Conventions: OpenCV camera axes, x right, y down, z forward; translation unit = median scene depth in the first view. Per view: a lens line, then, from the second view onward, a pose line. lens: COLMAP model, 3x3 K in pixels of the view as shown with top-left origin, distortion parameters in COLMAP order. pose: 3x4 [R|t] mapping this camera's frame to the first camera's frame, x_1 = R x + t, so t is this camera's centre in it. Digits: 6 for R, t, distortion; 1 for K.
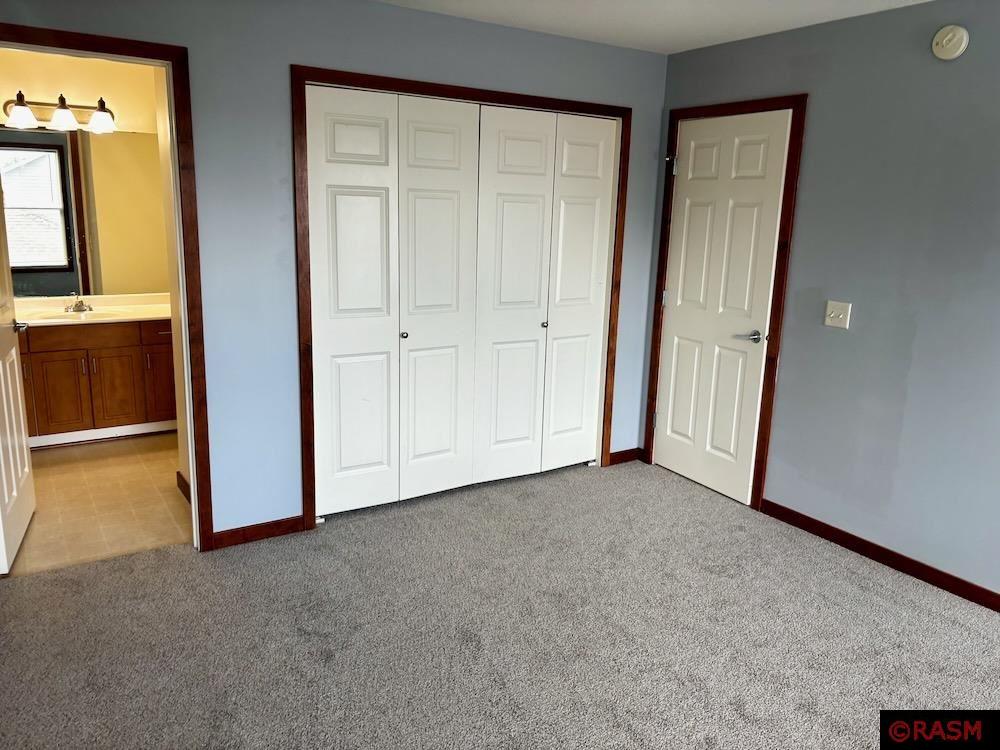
lens RADIAL K [[747.5, 0, 521.6], [0, 747.5, 373.7], [0, 0, 1]] dist [0.050291, -0.049616]
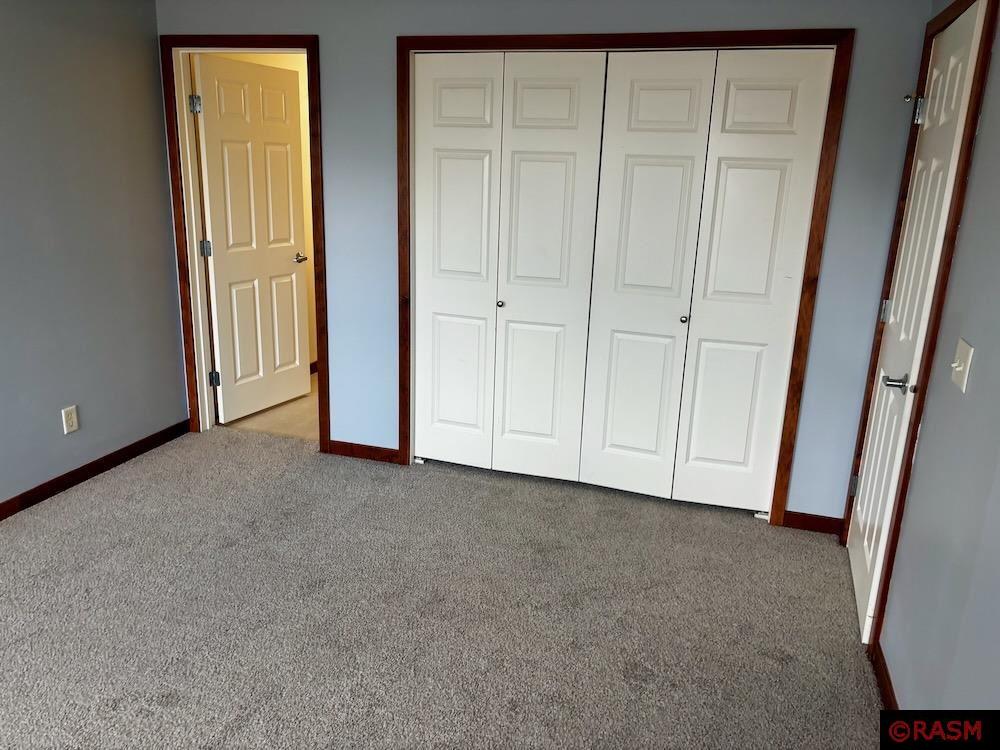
lens RADIAL K [[747.5, 0, 499.6], [0, 747.5, 371.9], [0, 0, 1]] dist [0.050291, -0.049616]
pose [[0.630845, 0.197635, -0.750317, 0.591855], [-0.186019, 0.977338, 0.101033, -0.062533], [0.753281, 0.075836, 0.653312, 0.368957]]
